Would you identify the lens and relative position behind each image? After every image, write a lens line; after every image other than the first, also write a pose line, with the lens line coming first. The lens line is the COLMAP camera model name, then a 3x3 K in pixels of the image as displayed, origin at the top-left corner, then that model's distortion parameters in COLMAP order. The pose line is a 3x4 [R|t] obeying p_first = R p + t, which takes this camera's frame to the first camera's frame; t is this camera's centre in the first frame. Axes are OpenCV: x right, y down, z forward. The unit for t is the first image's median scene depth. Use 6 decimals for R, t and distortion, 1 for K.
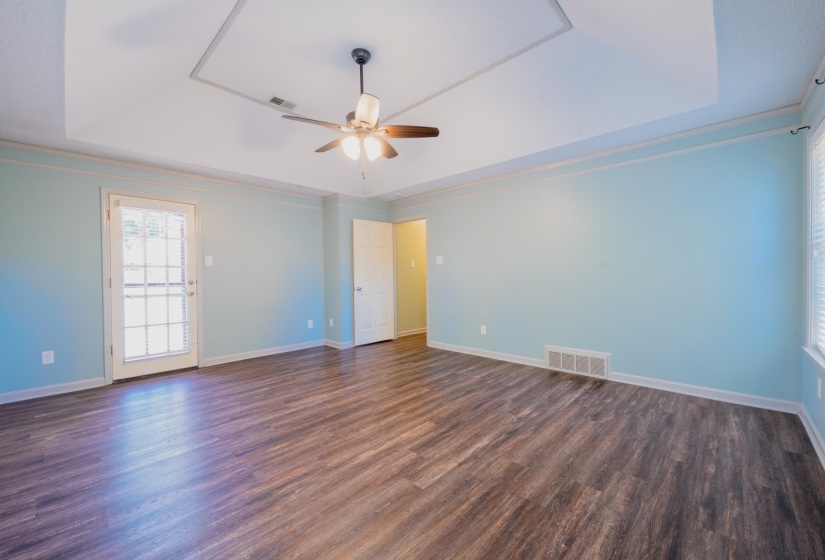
lens RADIAL K [[329.5, 0, 414.6], [0, 329.5, 279.0], [0, 0, 1]] dist [-0.002356, -0.000577]
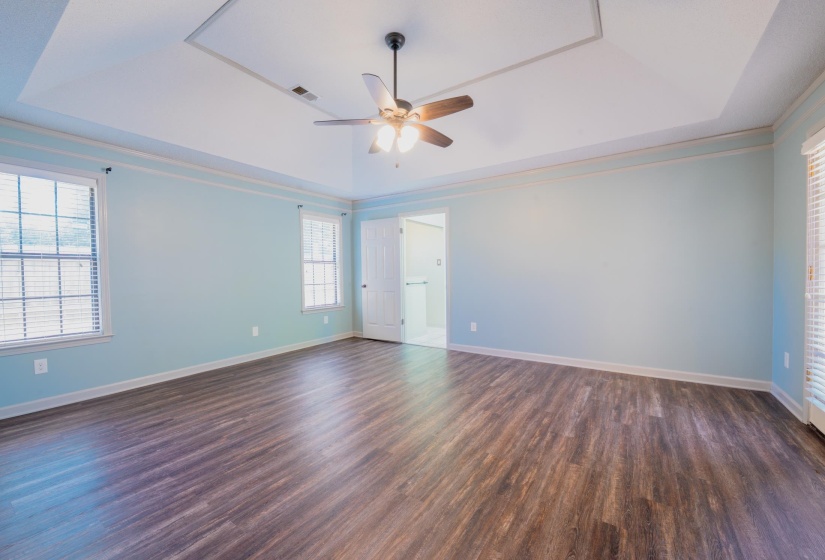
lens RADIAL K [[333.4, 0, 412.5], [0, 333.4, 280.0], [0, 0, 1]] dist [0.003418, -0.000799]
pose [[-0.987168, 0.027985, -0.157216, -0.039686], [0.023252, 0.999222, 0.031866, -0.018205], [0.157986, 0.027801, -0.987050, 1.865572]]
